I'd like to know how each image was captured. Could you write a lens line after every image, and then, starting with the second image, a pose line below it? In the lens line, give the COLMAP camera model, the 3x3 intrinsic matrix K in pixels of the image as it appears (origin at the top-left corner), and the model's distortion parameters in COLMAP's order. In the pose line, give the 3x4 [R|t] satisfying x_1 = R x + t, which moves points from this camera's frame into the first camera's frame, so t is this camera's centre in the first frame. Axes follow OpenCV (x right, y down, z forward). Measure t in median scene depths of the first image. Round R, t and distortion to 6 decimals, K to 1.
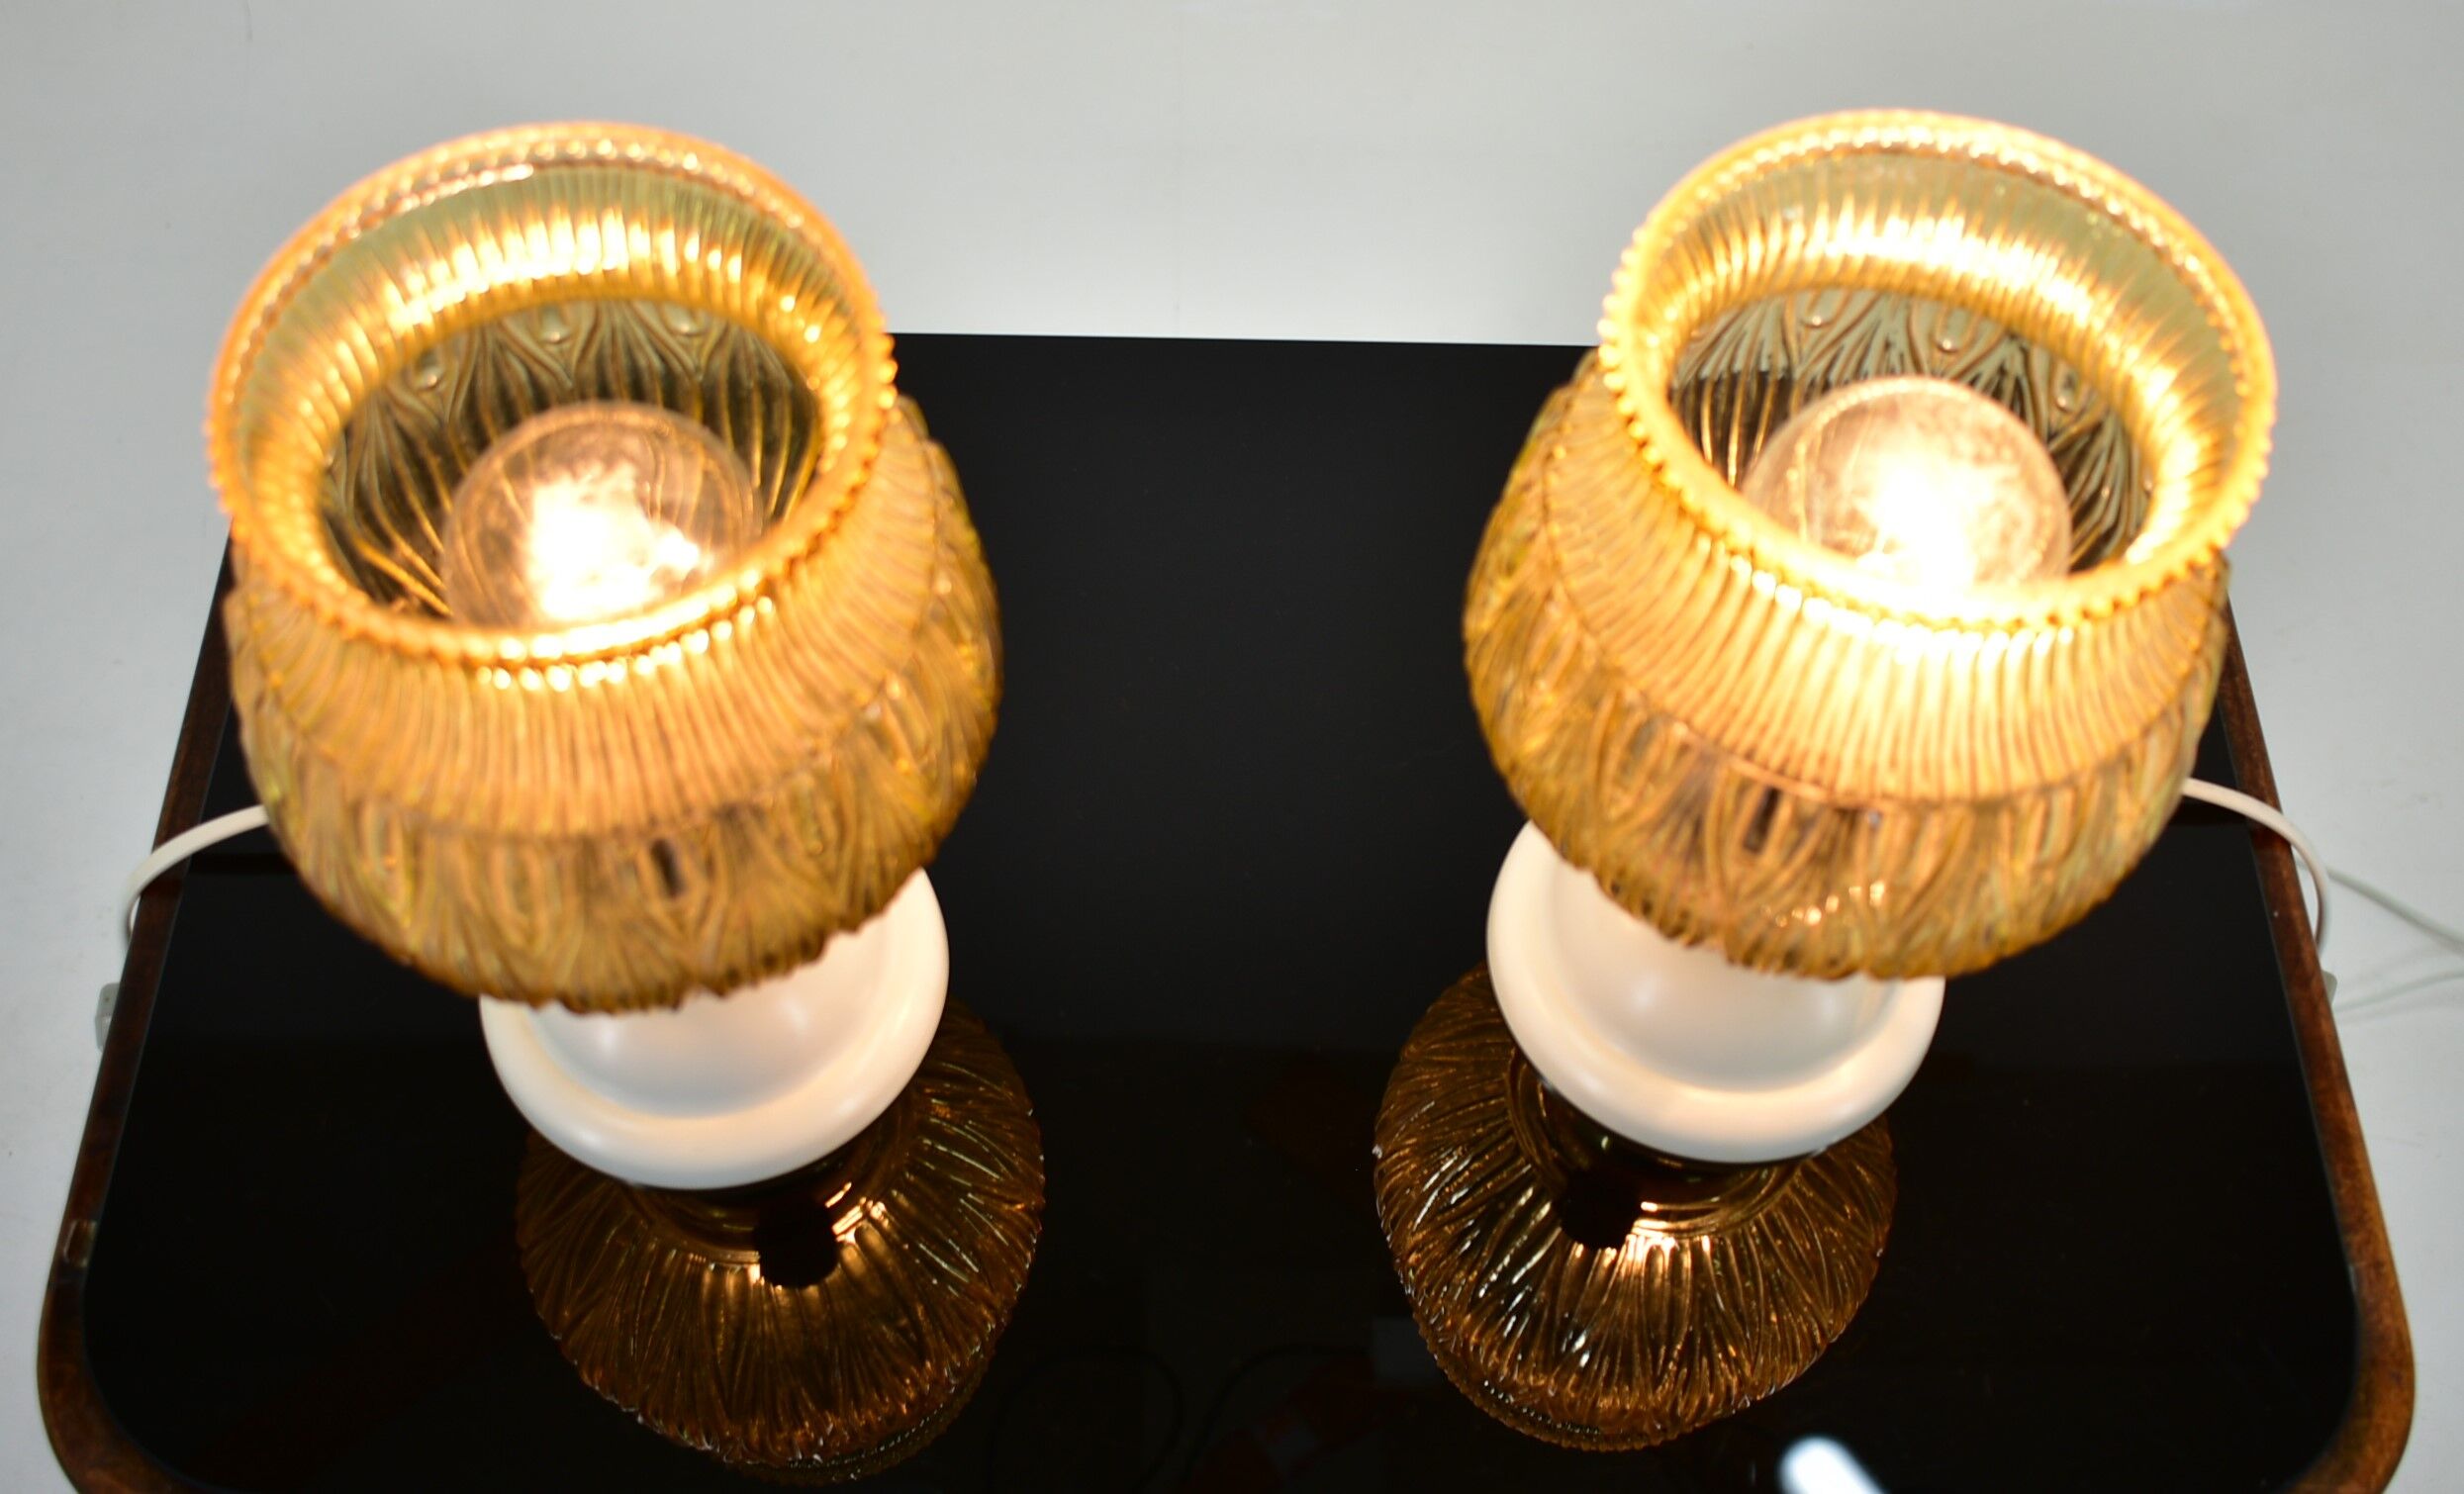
lens RADIAL K [[2653.5, 0, 1232.2], [0, 2653.5, 683.5], [0, 0, 1]] dist [-0.021641, 0.012050]
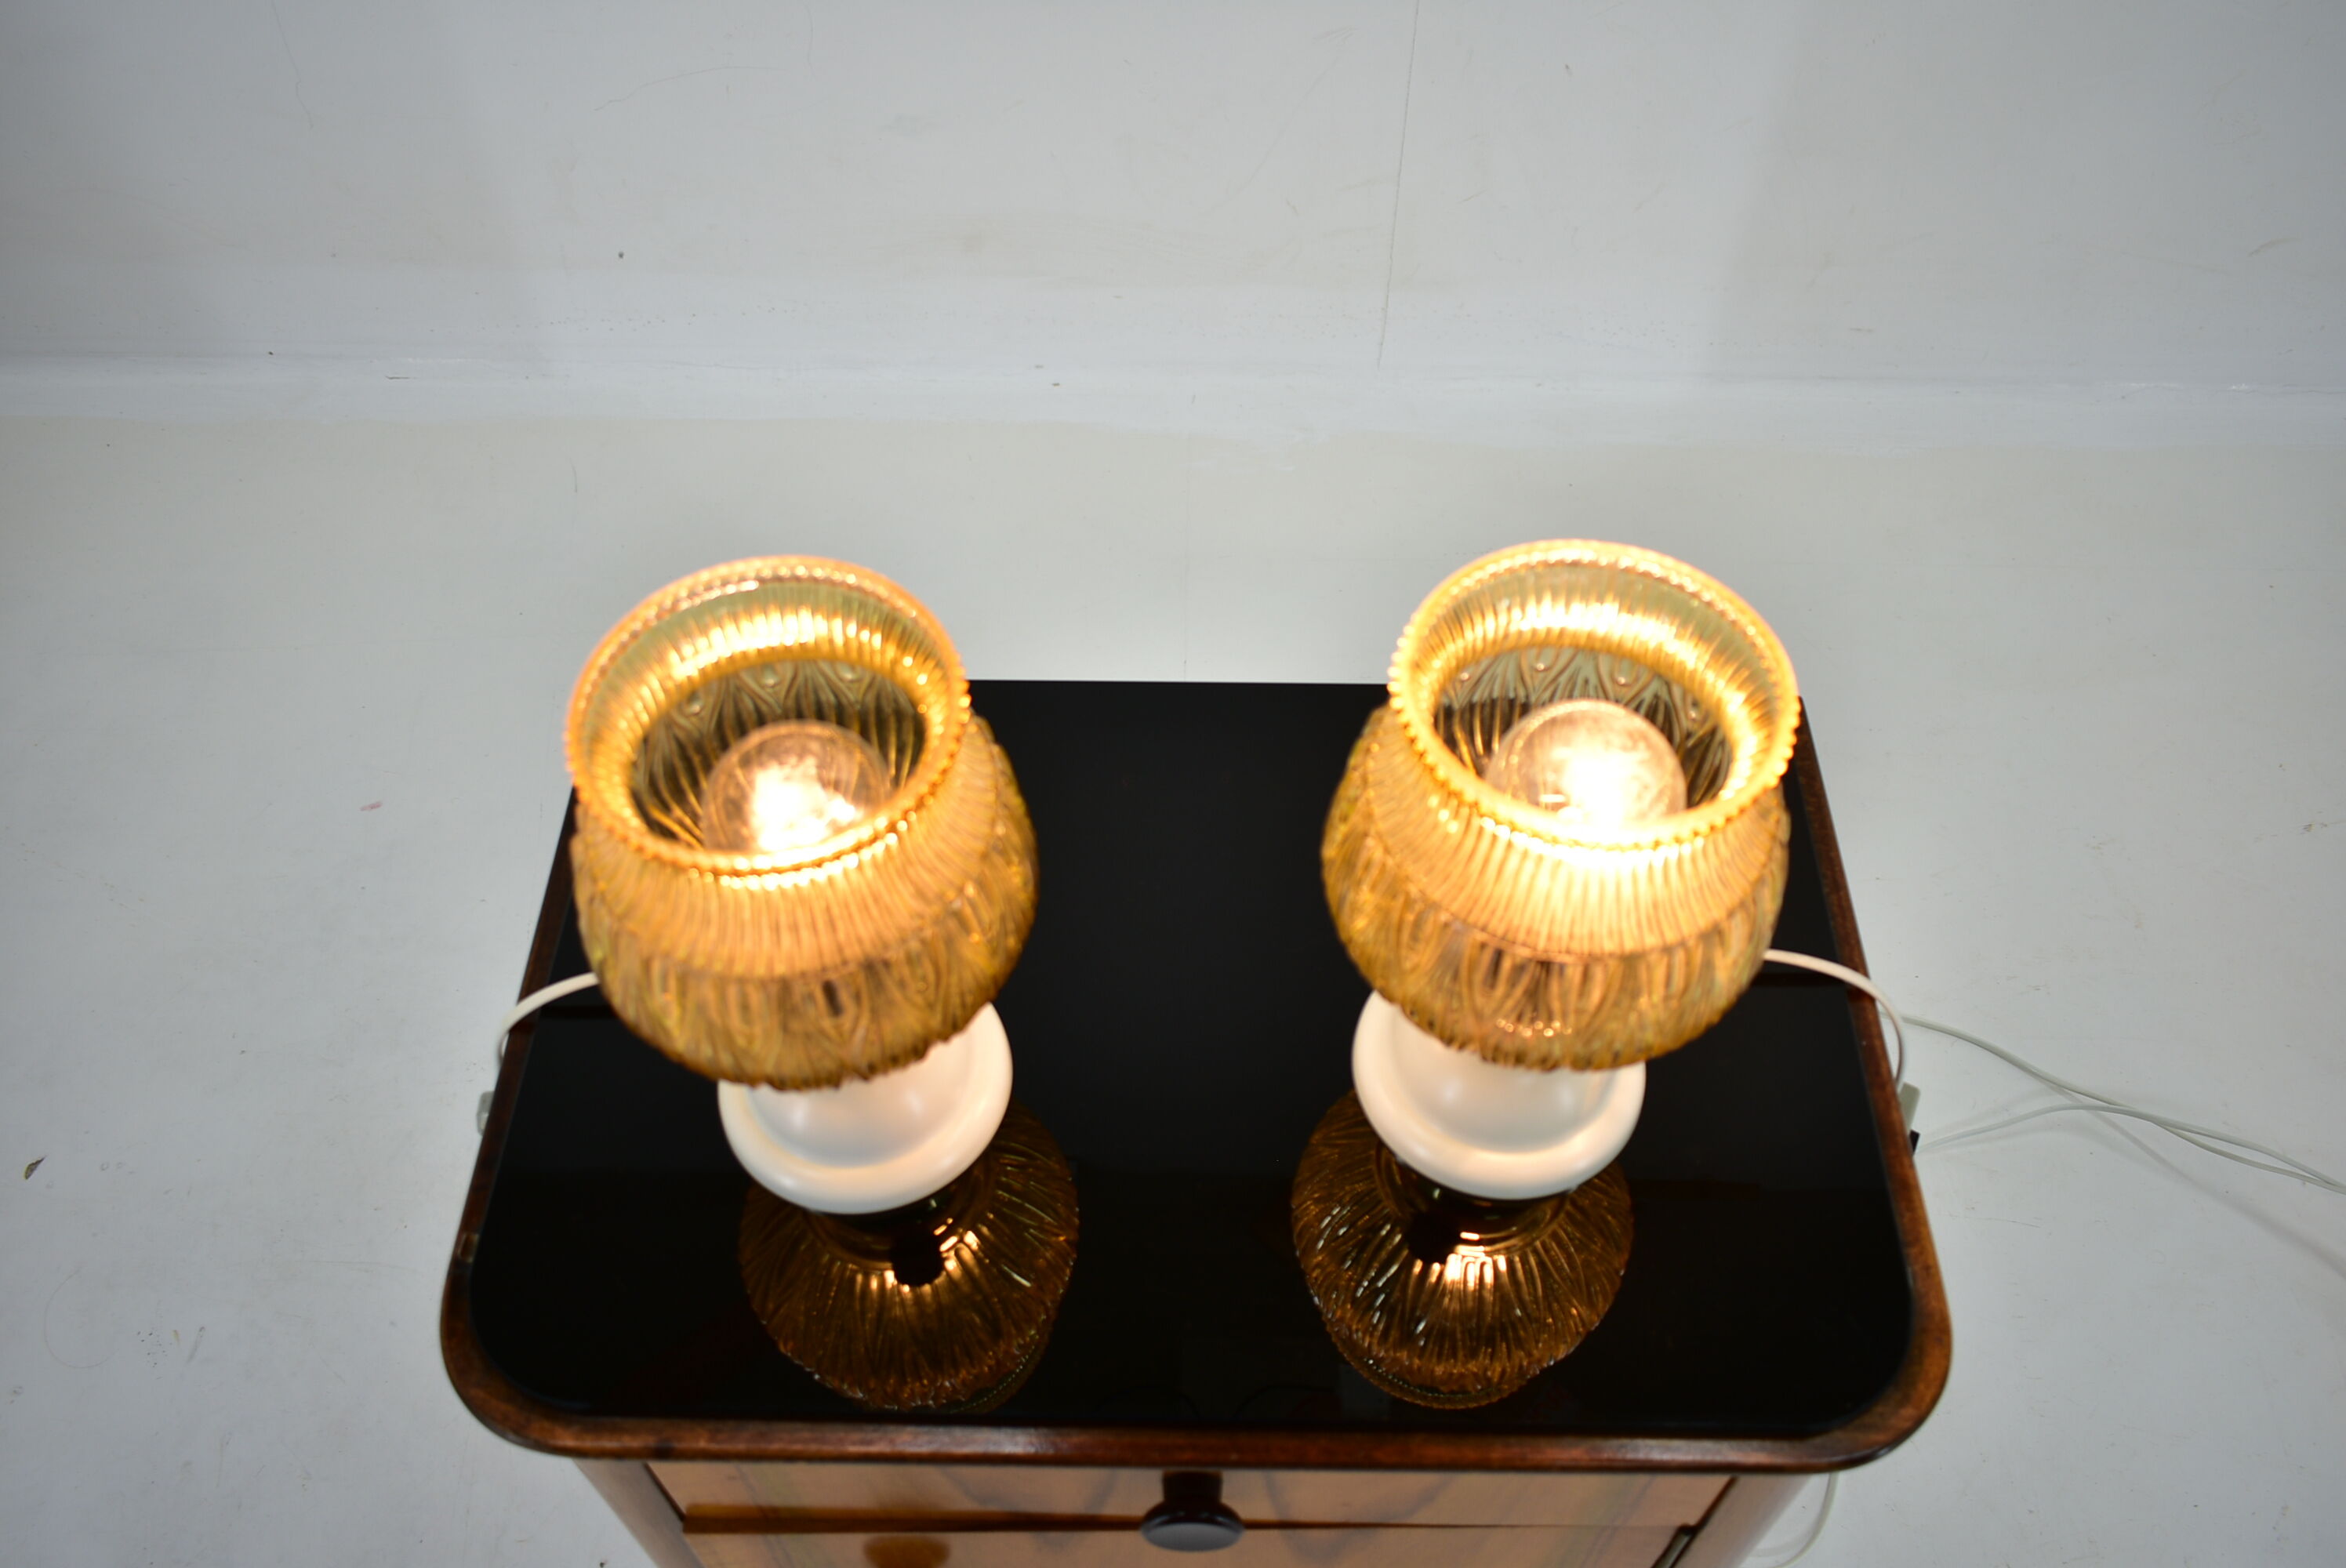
lens RADIAL K [[1863.6, 0, 1173.0], [0, 1863.6, 784.0], [0, 0, 1]] dist [-0.001219, -0.002799]
pose [[0.999241, -0.005899, -0.038504, 0.044749], [0.002962, 0.997111, -0.075894, 0.023762], [0.038841, 0.075723, 0.996372, -0.162056]]
